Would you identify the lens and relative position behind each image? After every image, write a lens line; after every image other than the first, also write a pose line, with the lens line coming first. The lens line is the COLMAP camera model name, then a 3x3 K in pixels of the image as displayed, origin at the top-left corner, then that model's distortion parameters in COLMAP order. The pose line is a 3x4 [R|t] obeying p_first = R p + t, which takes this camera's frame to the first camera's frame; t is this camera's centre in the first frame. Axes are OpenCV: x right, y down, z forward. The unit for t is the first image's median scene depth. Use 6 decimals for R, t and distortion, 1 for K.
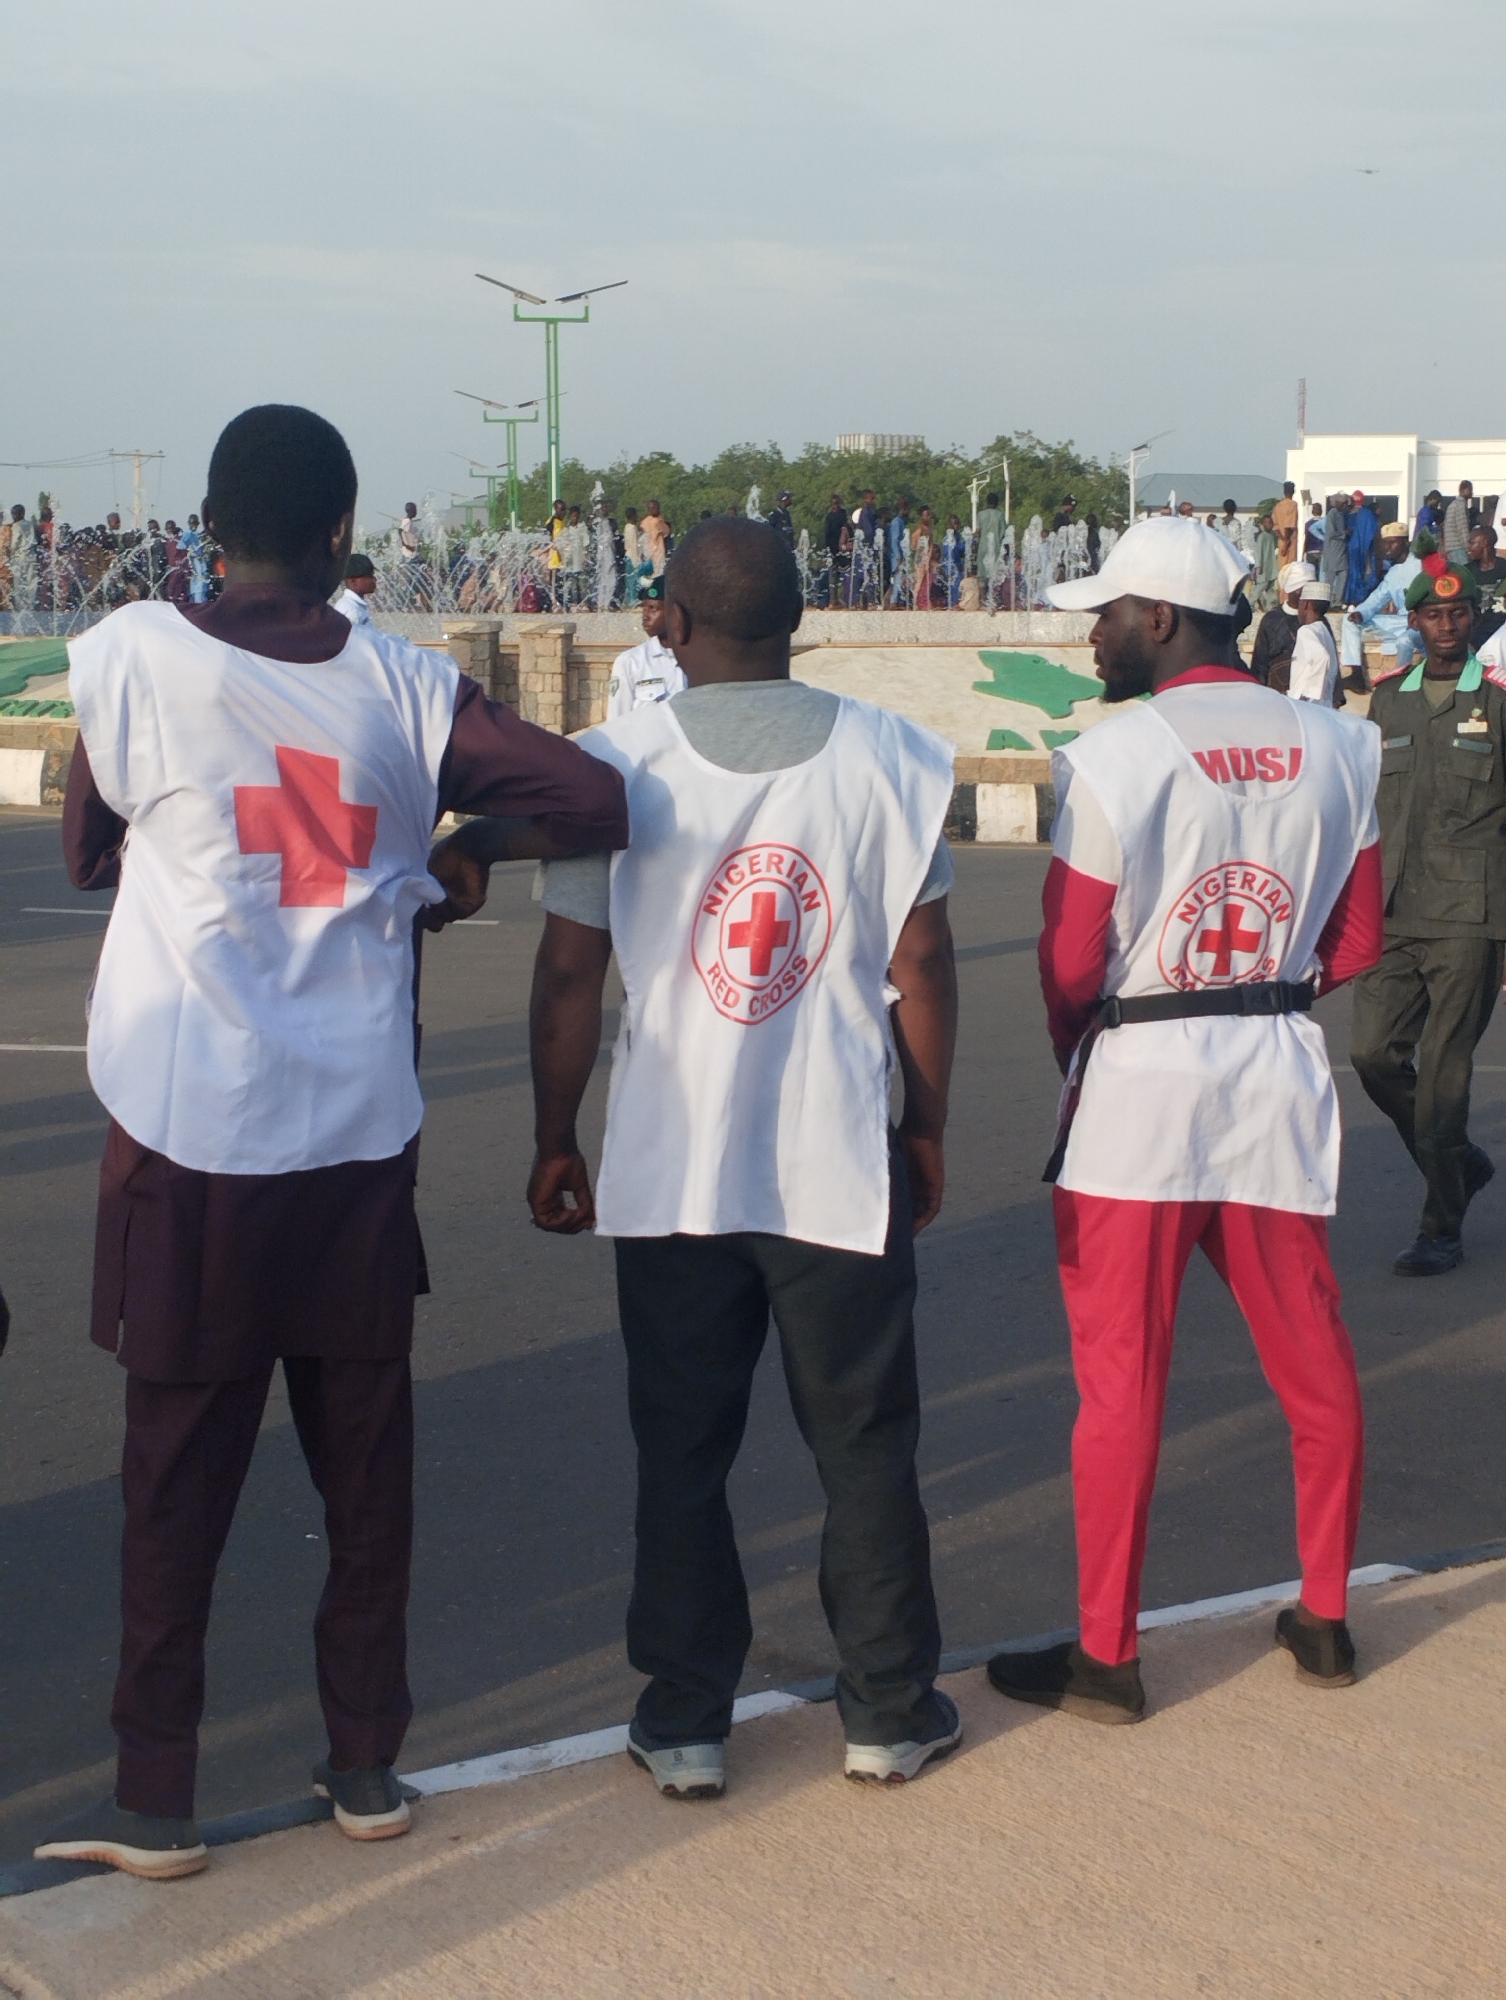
lens RADIAL K [[1684.0, 0, 748.2], [0, 1684.0, 999.5], [0, 0, 1]] dist [0.131764, -0.162485]
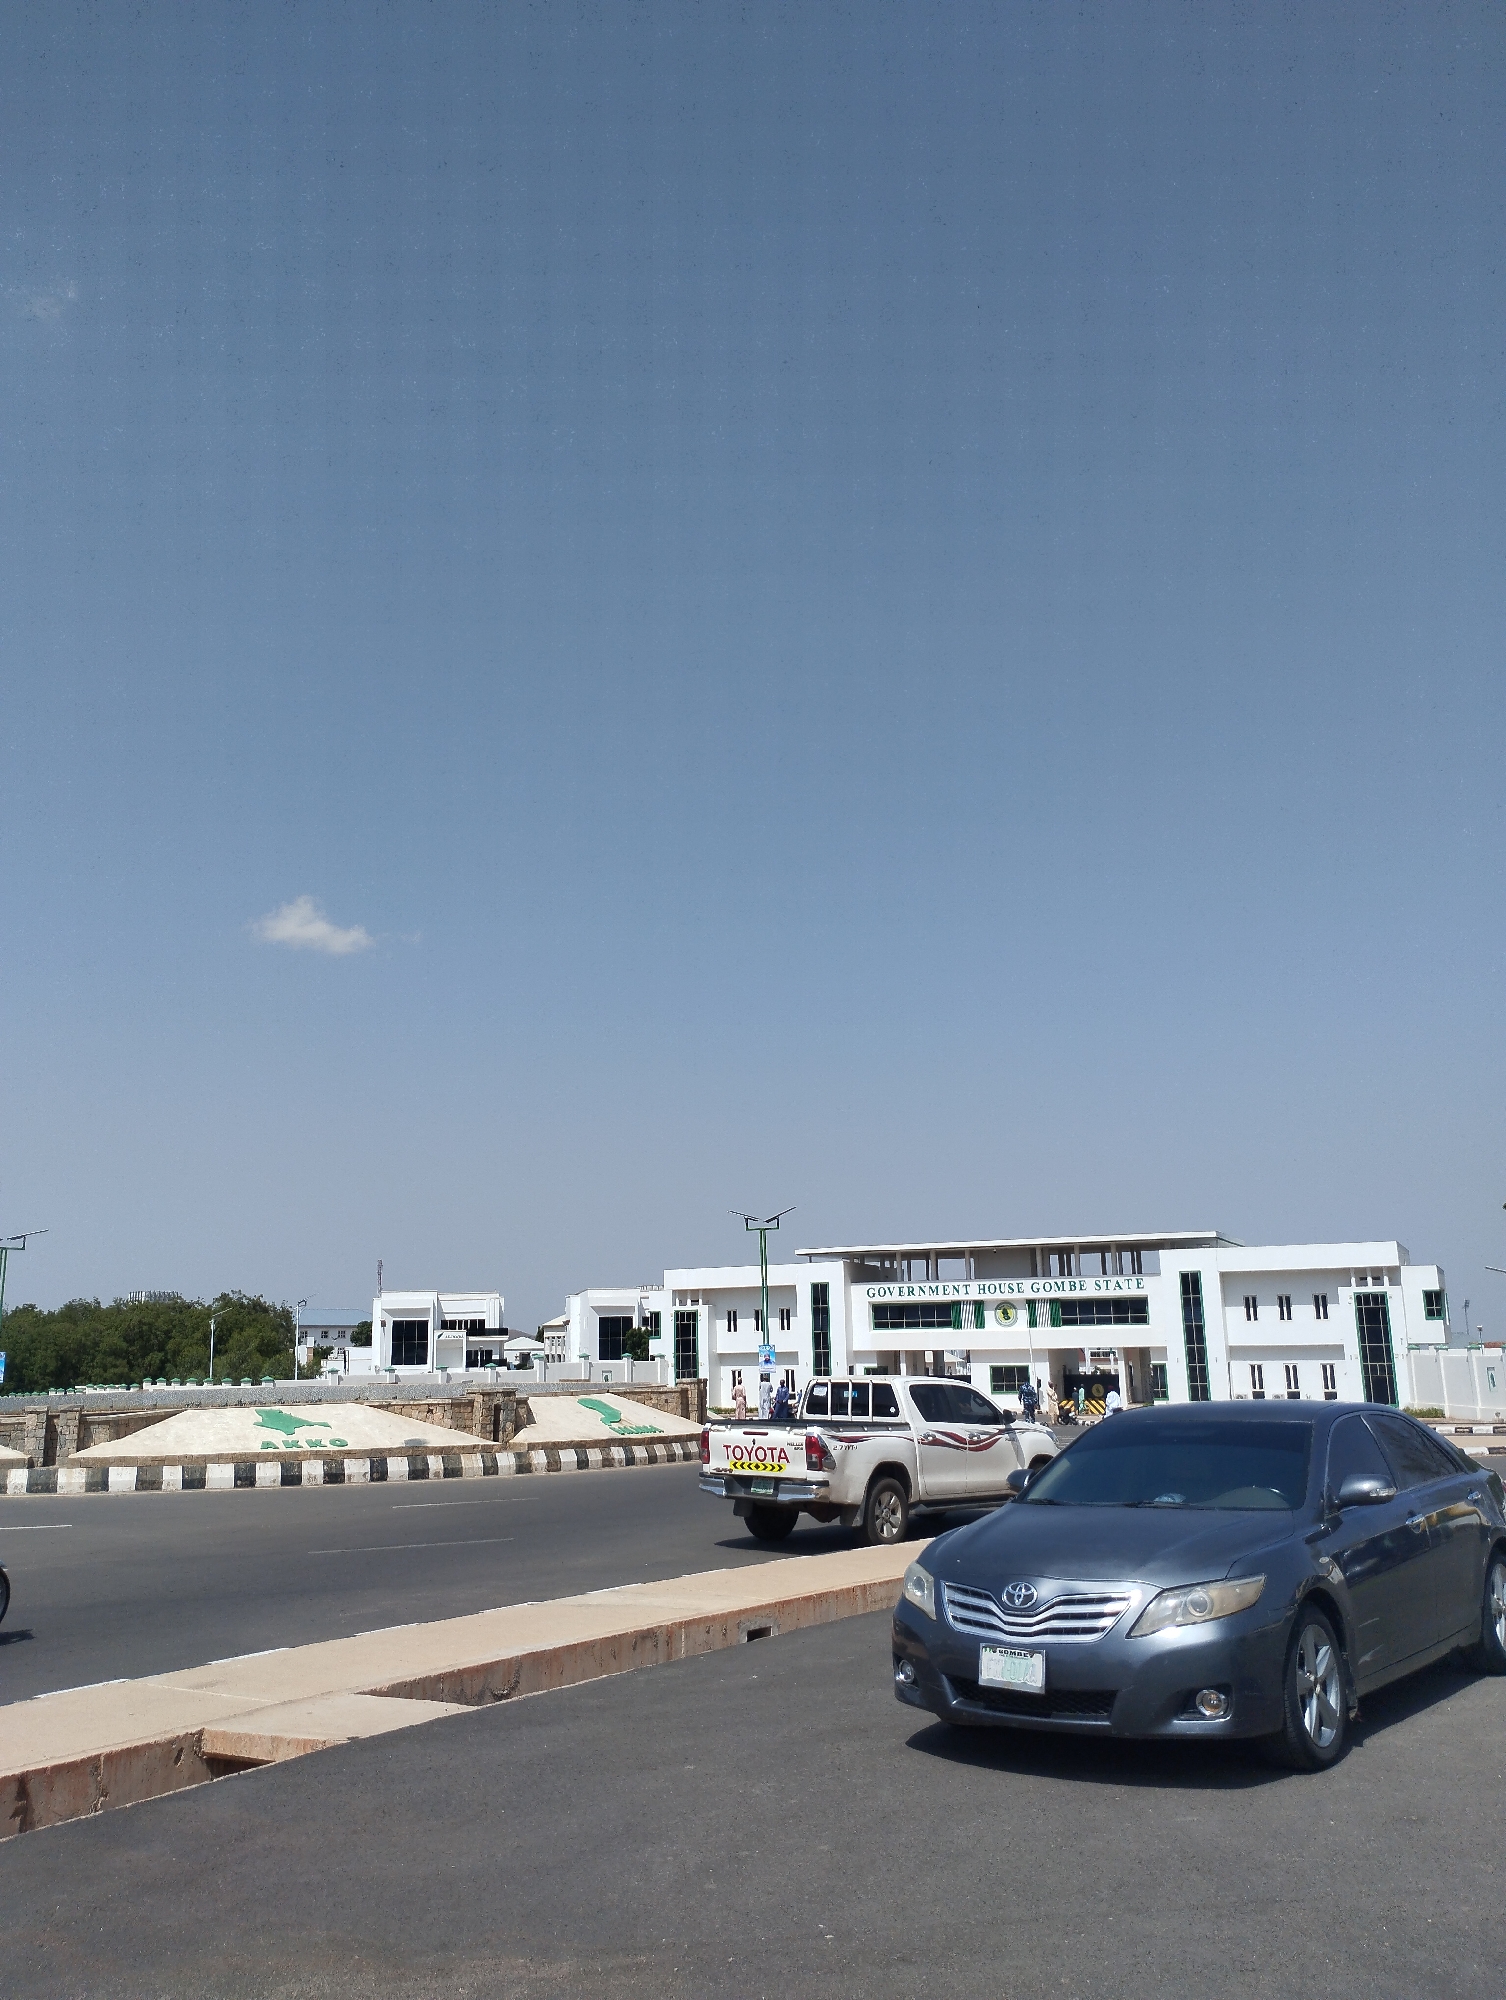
lens RADIAL K [[1684.0, 0, 748.2], [0, 1684.0, 999.5], [0, 0, 1]] dist [0.131764, -0.162485]
pose [[0.875179, 0.083863, 0.476476, -0.276159], [0.122250, 0.914567, -0.385515, 0.173729], [-0.468099, 0.395644, 0.790158, -0.903601]]
